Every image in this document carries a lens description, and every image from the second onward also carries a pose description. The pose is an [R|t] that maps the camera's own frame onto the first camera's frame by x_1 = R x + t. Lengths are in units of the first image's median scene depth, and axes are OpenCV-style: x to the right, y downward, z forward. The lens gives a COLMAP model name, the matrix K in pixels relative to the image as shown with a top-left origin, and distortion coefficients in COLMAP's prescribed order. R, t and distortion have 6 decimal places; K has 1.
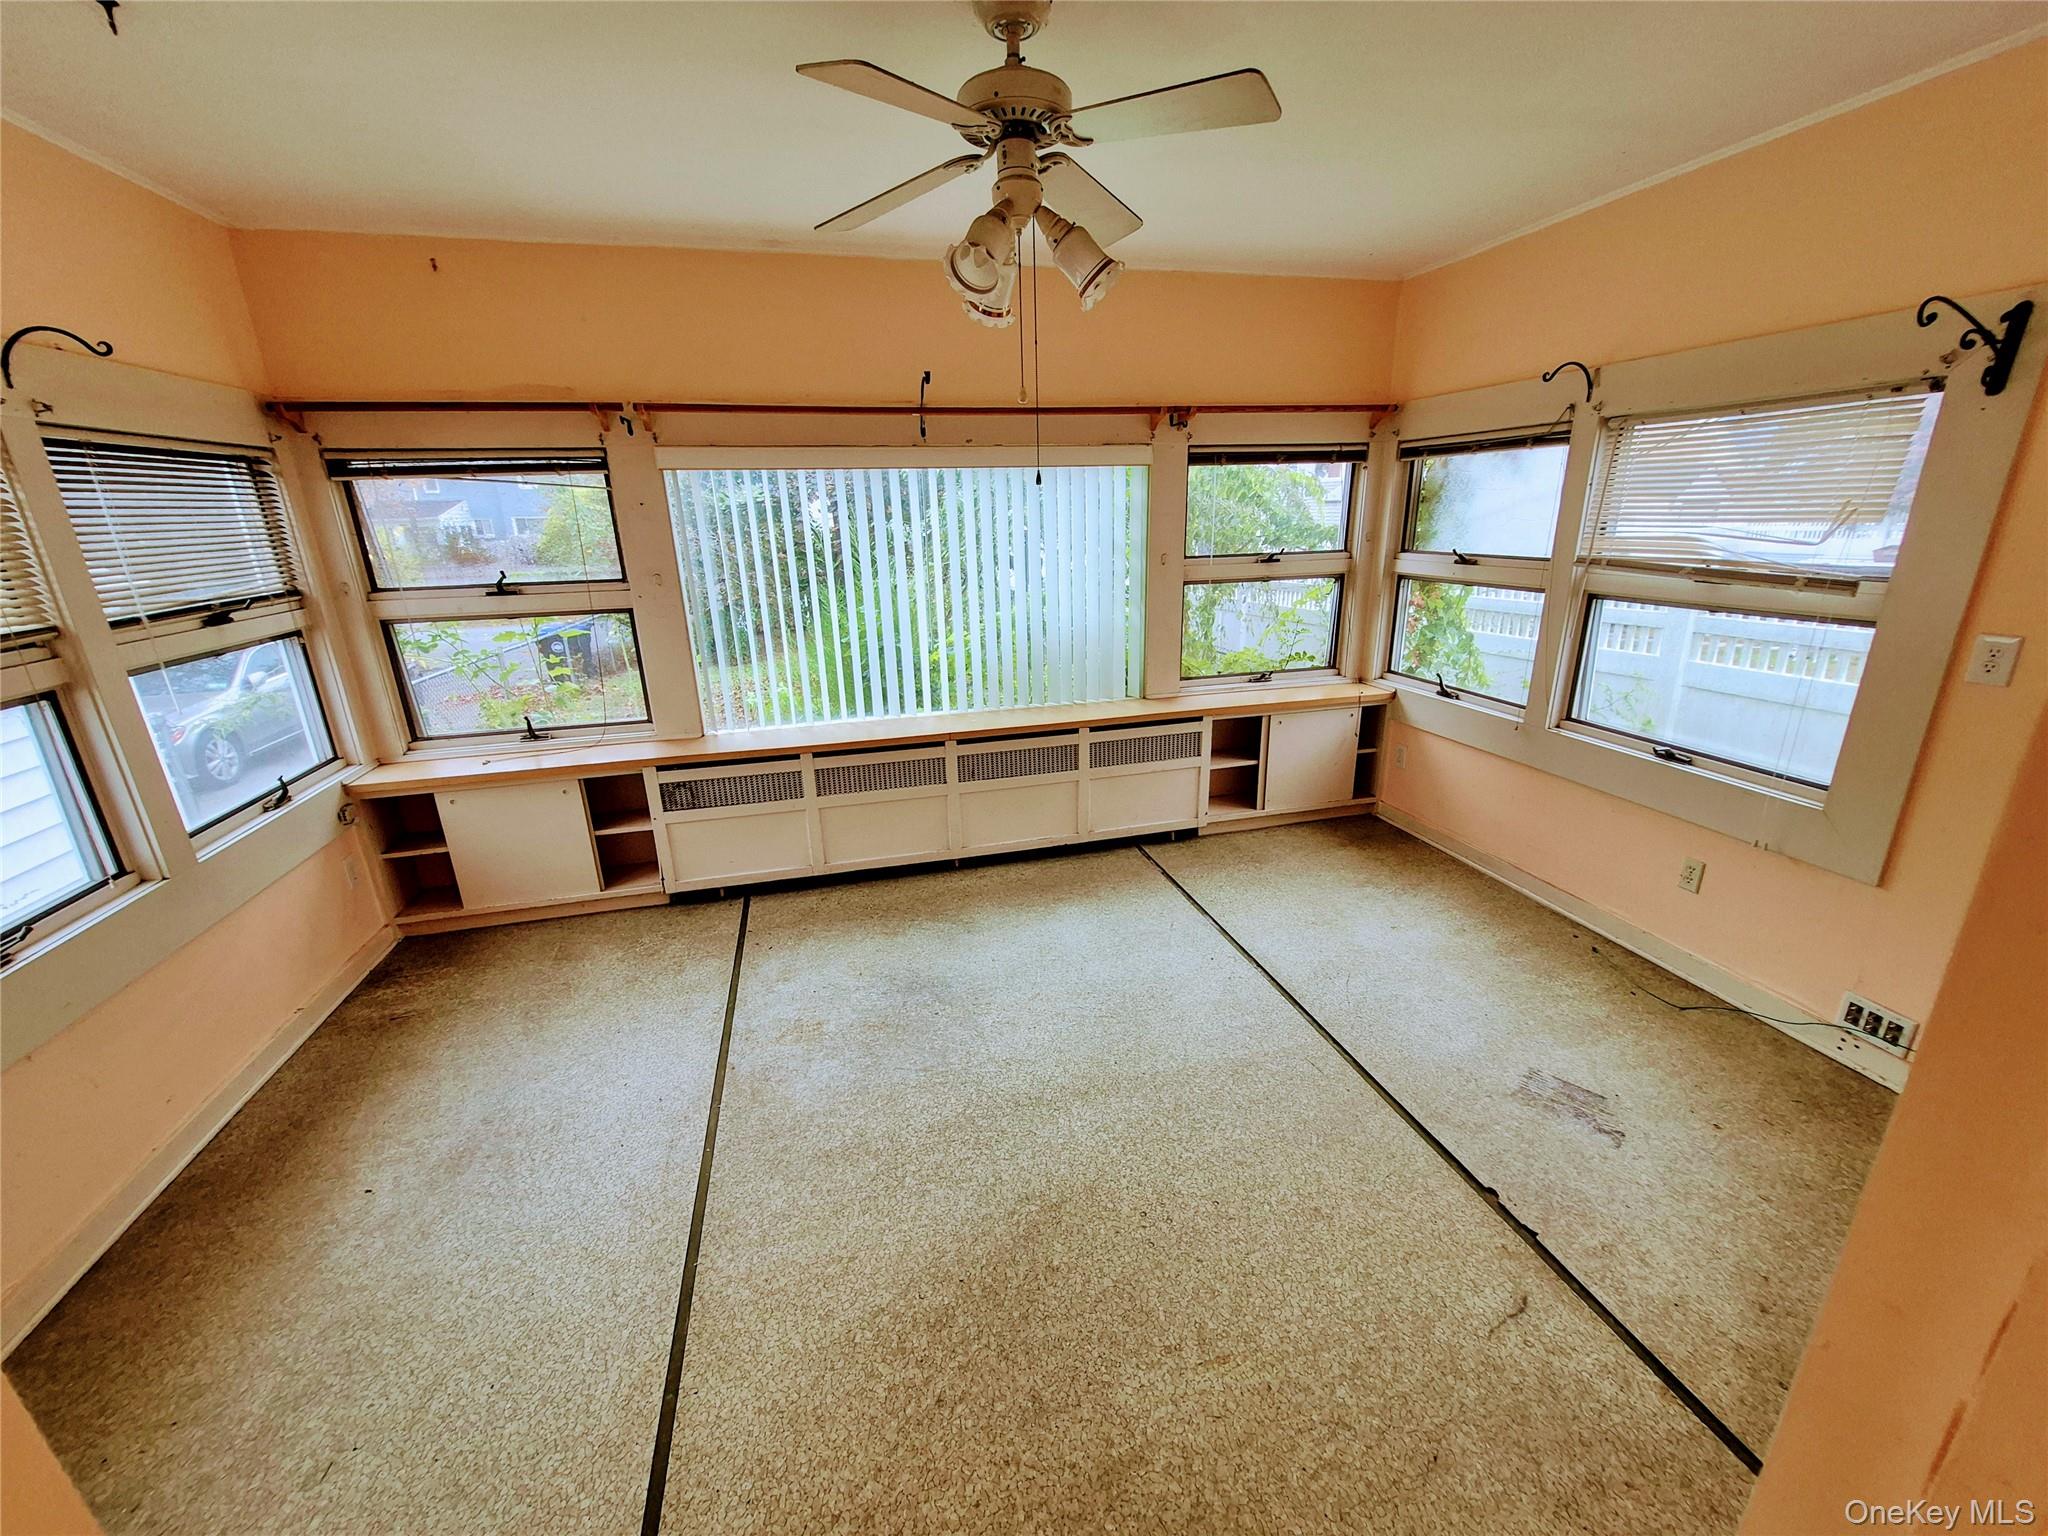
lens RADIAL K [[807.3, 0, 1020.0], [0, 807.3, 767.6], [0, 0, 1]] dist [-0.000995, -0.000009]
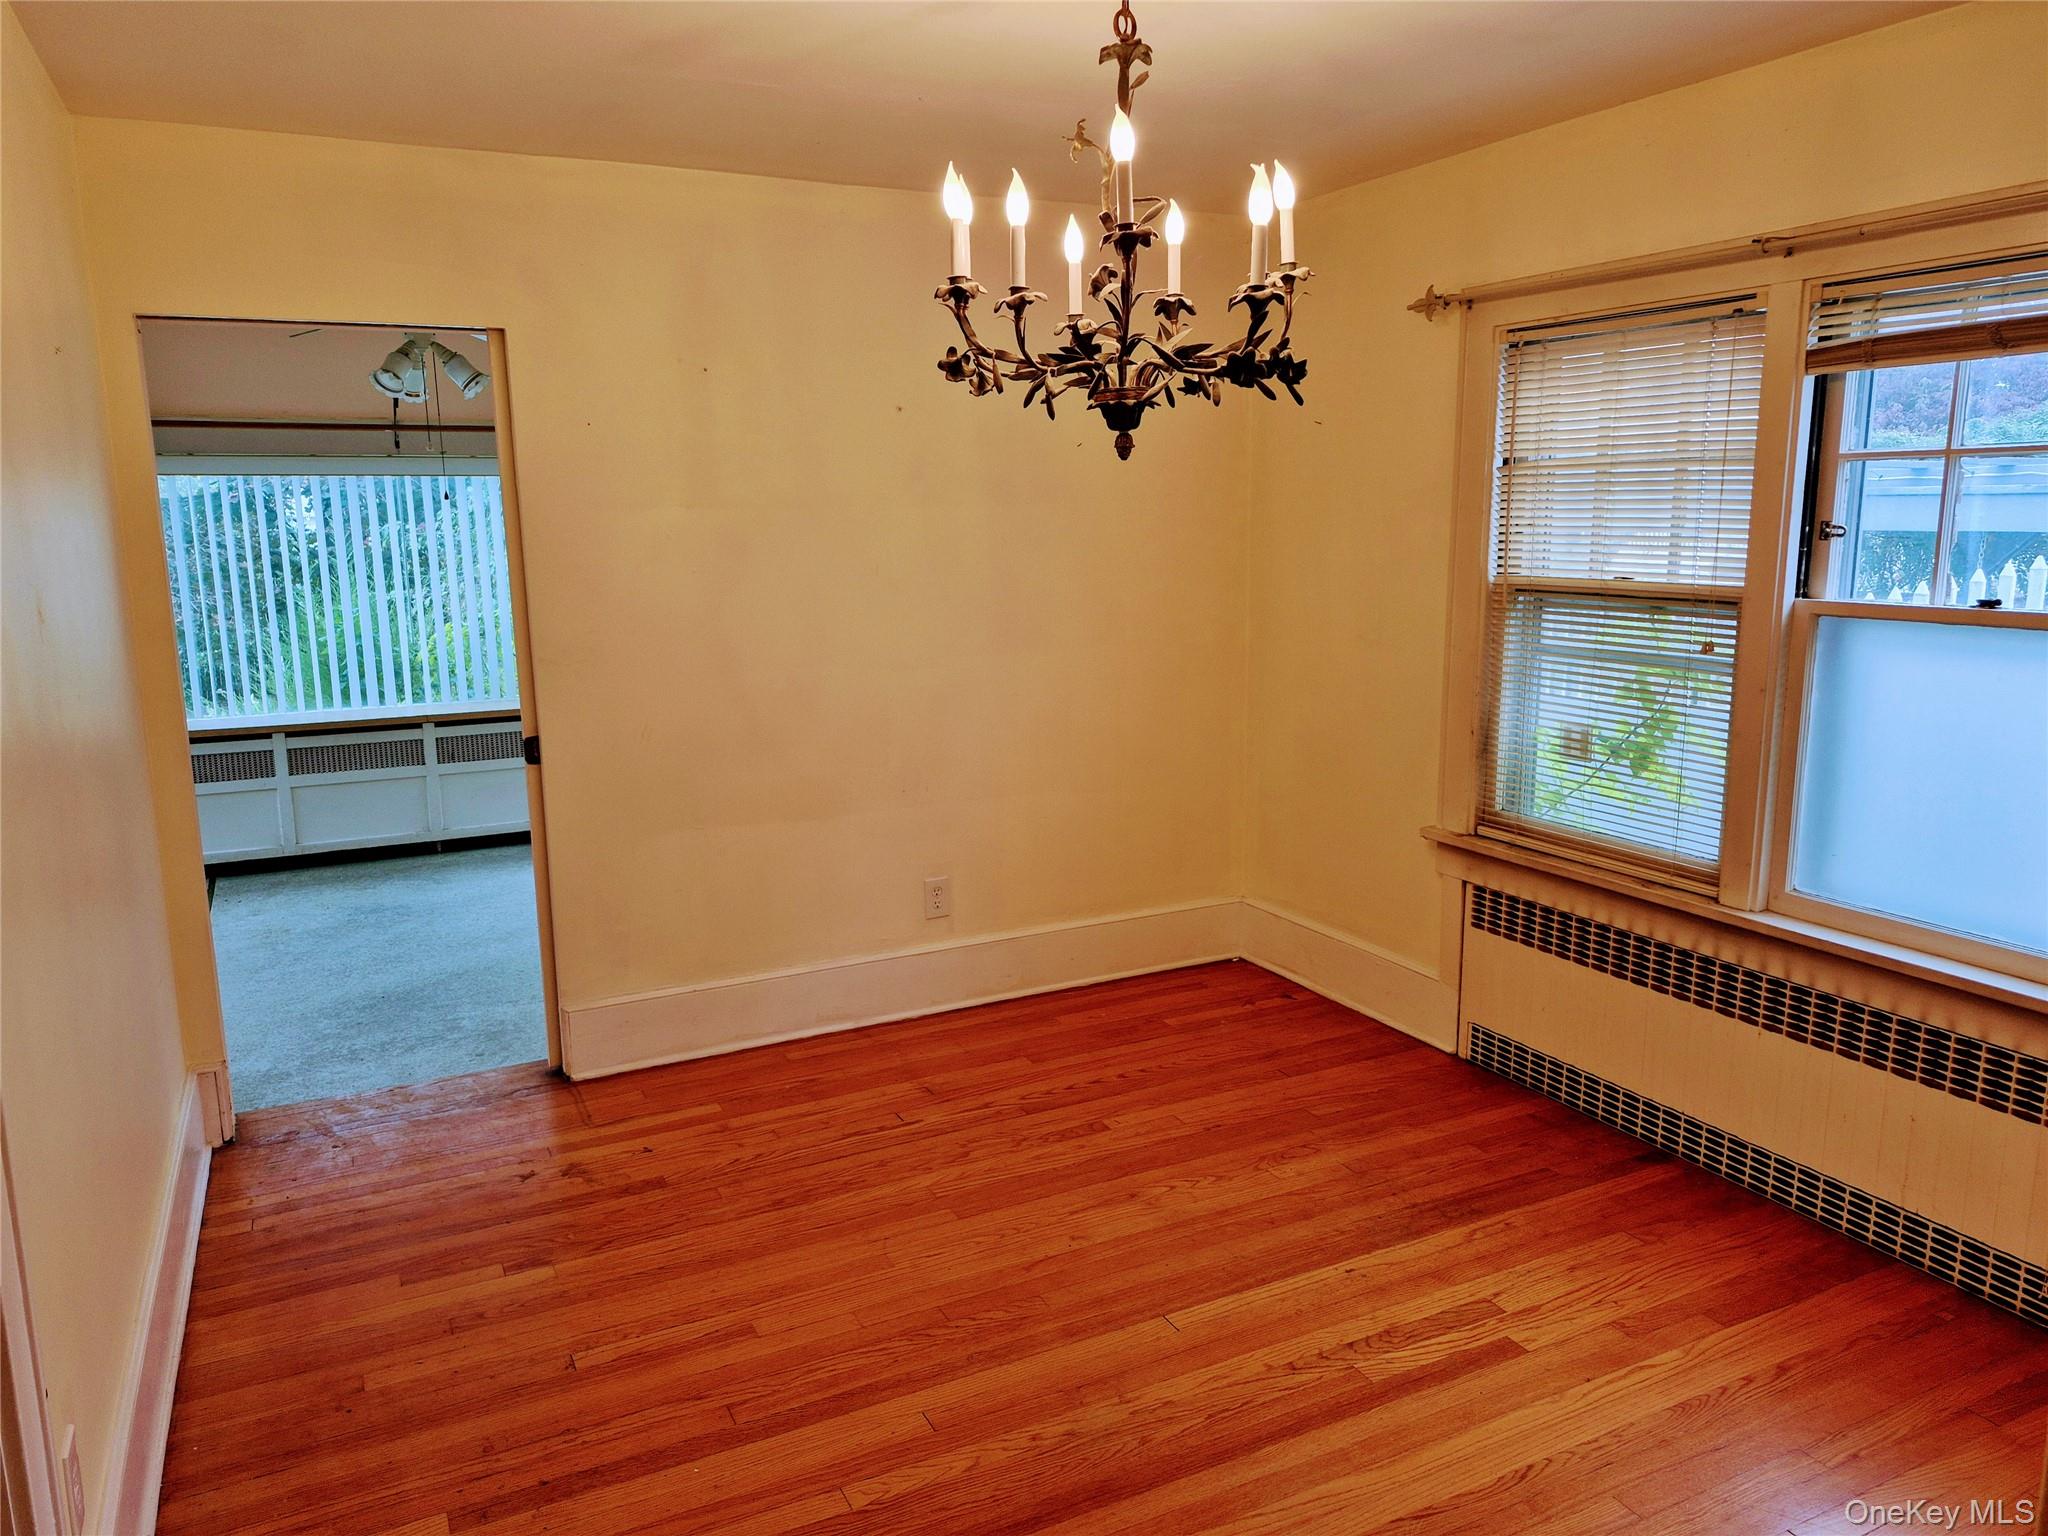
lens RADIAL K [[1388.5, 0, 1026.5], [0, 1388.5, 770.9], [0, 0, 1]] dist [0.008056, 0.000976]
pose [[0.969762, -0.026273, 0.242636, 0.232463], [0.059076, 0.989893, -0.128927, 0.311643], [-0.236796, 0.139362, 0.961512, -0.940132]]
